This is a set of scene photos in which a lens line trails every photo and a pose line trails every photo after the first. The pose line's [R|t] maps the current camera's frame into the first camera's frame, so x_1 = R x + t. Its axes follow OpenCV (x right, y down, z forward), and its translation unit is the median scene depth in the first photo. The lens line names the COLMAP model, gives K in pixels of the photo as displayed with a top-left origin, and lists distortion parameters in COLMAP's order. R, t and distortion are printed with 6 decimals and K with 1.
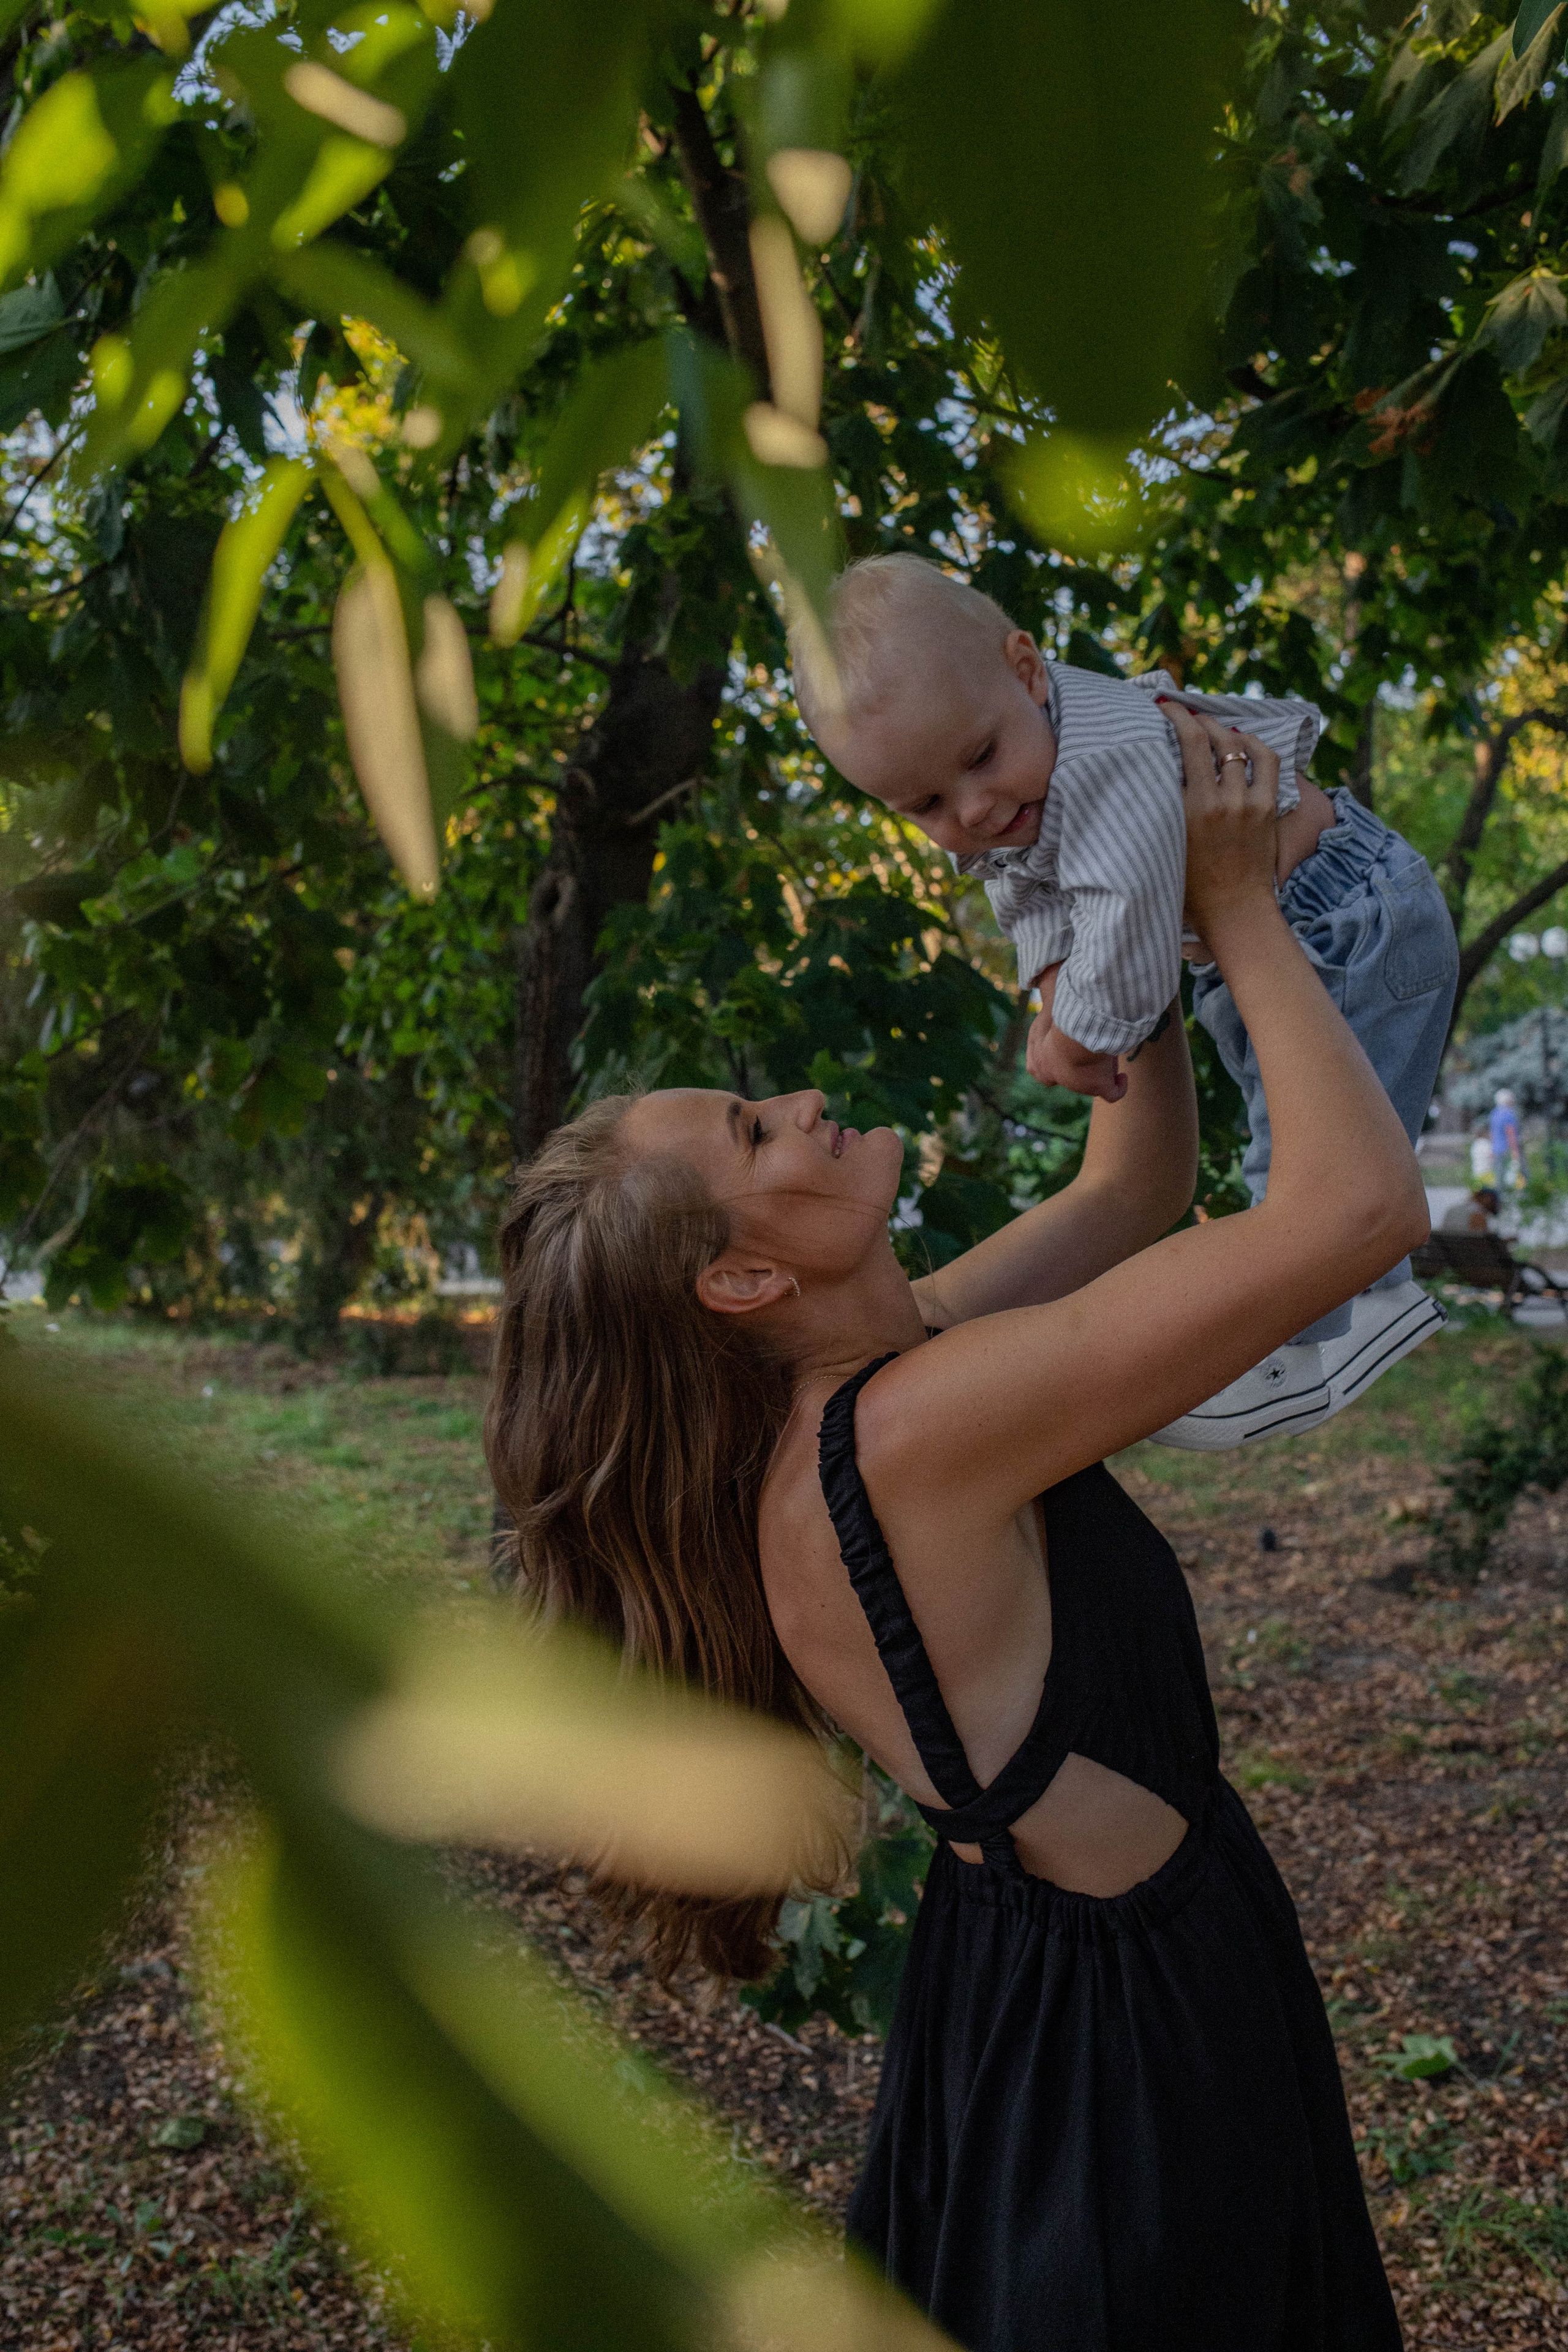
lens RADIAL K [[2299.9, 0, 775.4], [0, 2299.9, 1173.0], [0, 0, 1]] dist [-0.039359, 0.000000]
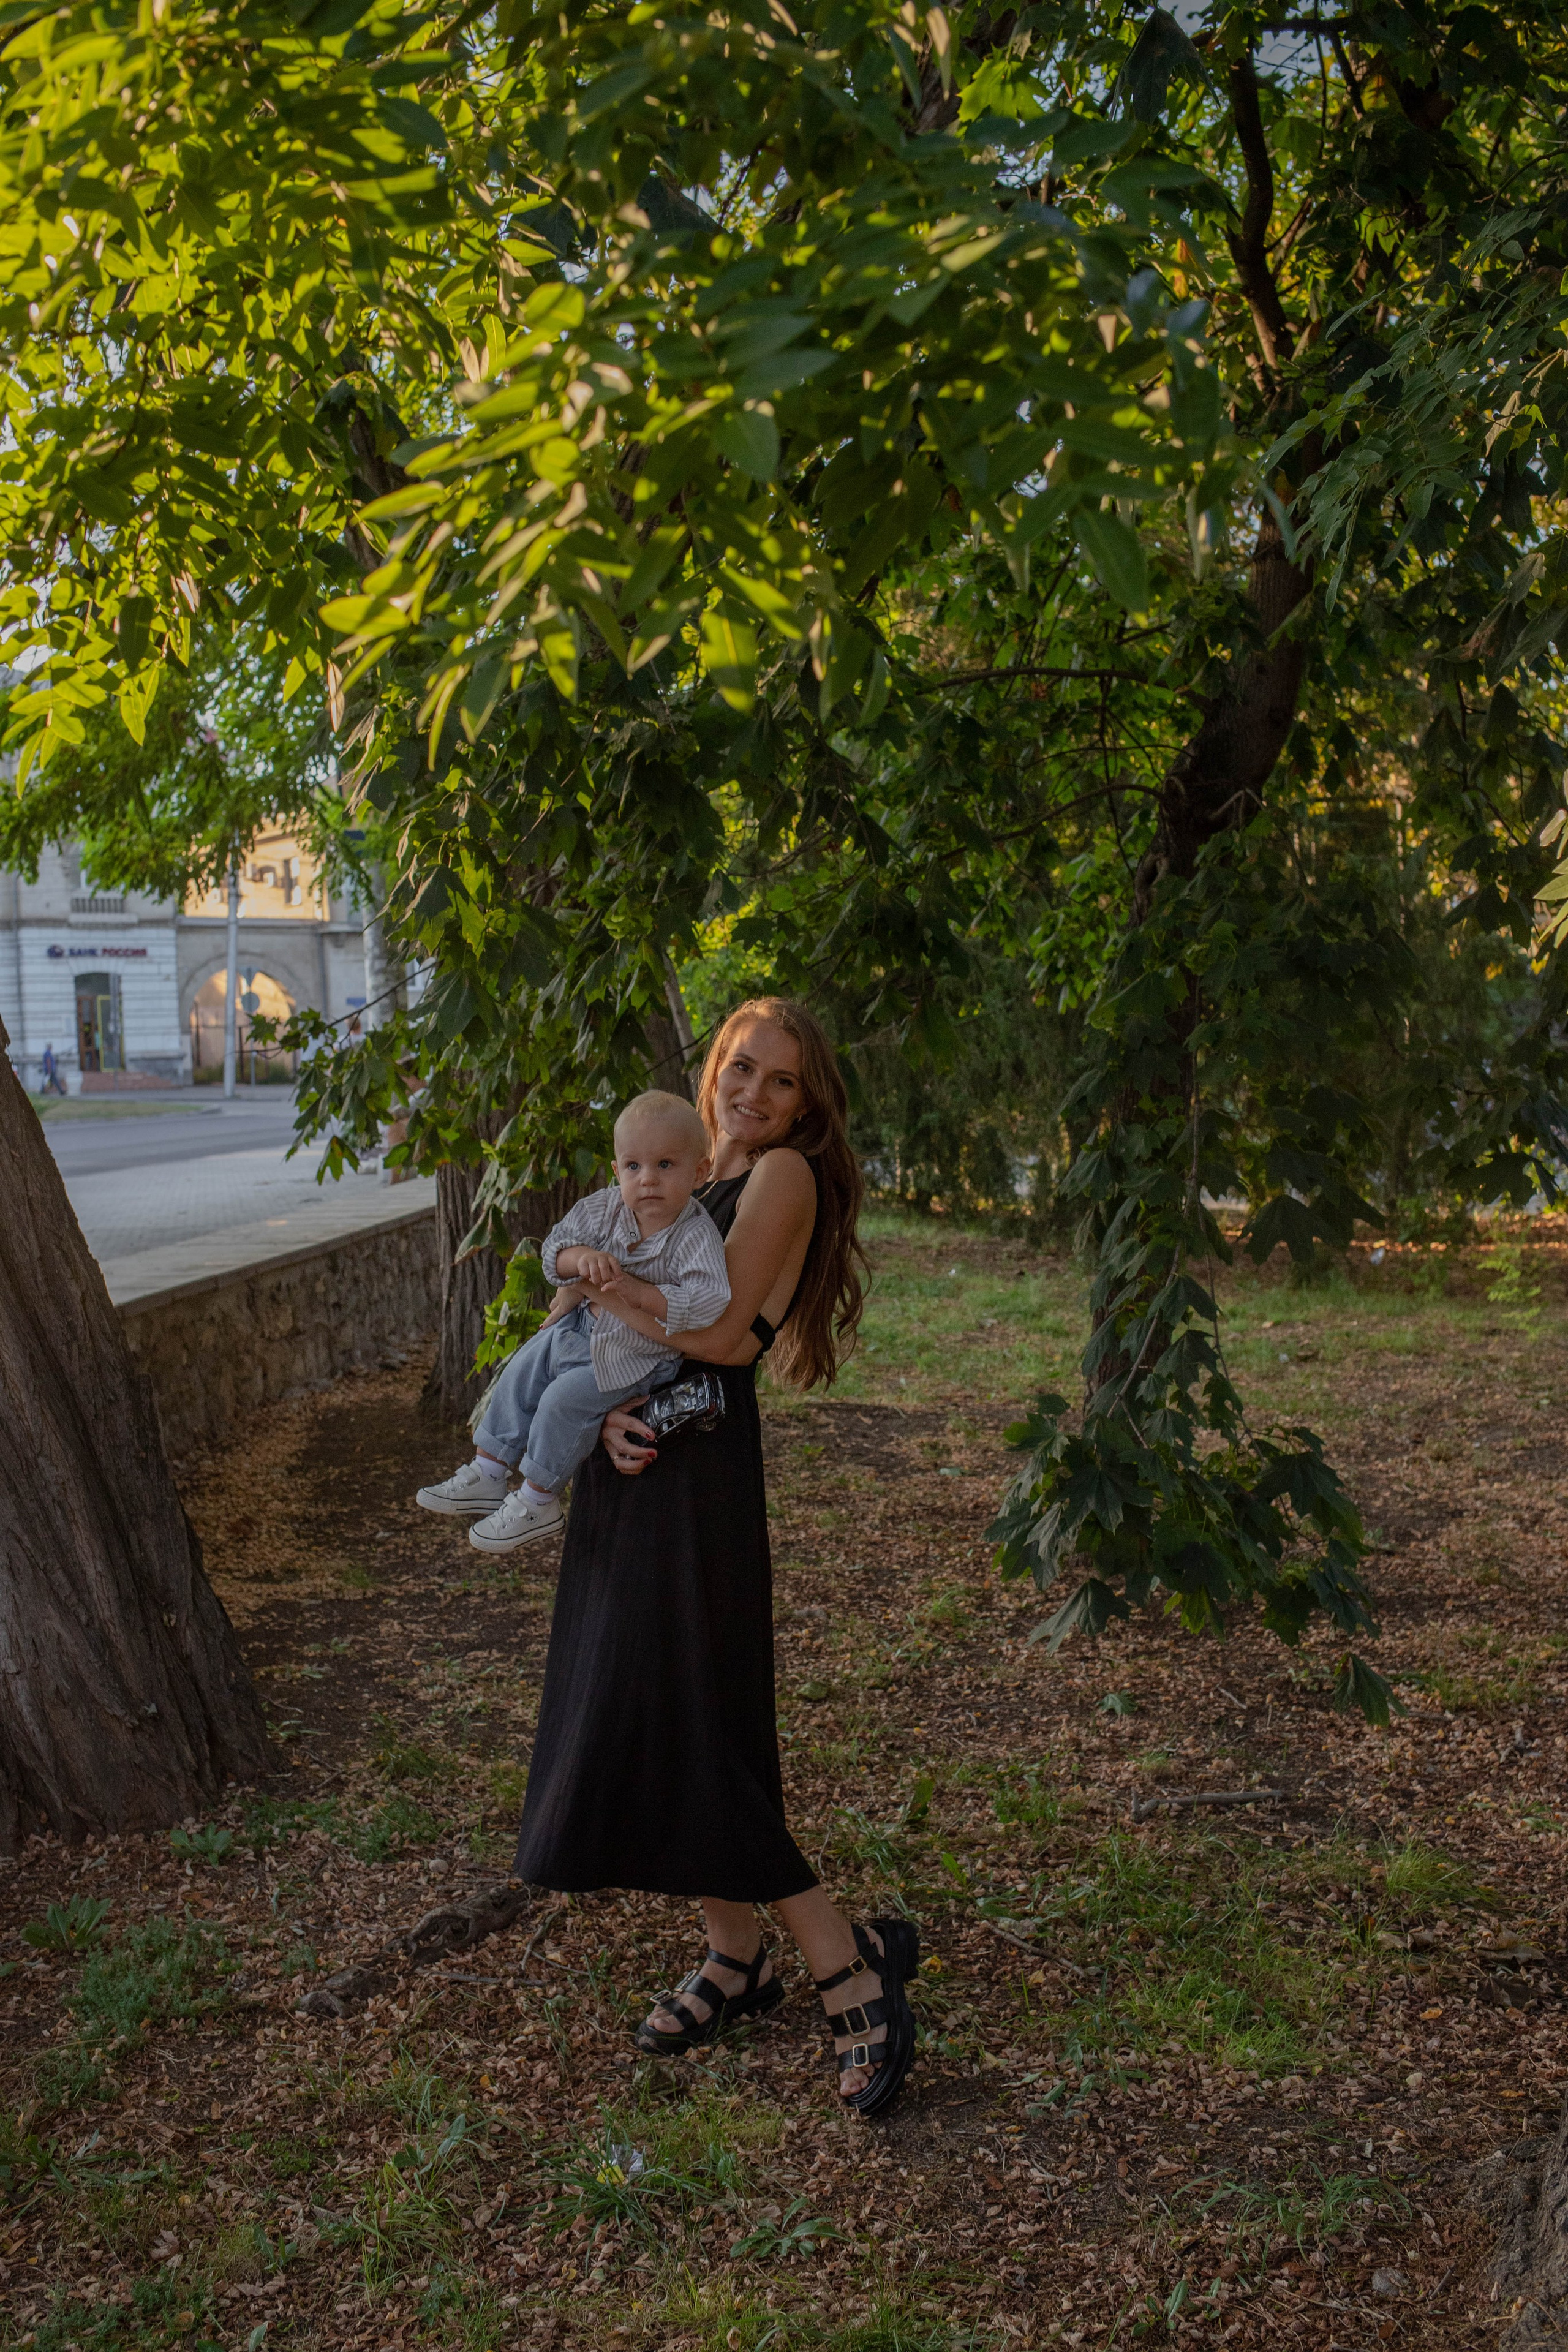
lens RADIAL K [[2299.9, 0, 787.0], [0, 2299.9, 1175.8], [0, 0, 1]] dist [-0.039359, 0.000000]
pose [[0.940046, 0.022337, -0.340317, 0.169319], [-0.009671, 0.999198, 0.038867, -0.001692], [0.340912, -0.033246, 0.939507, -0.327836]]
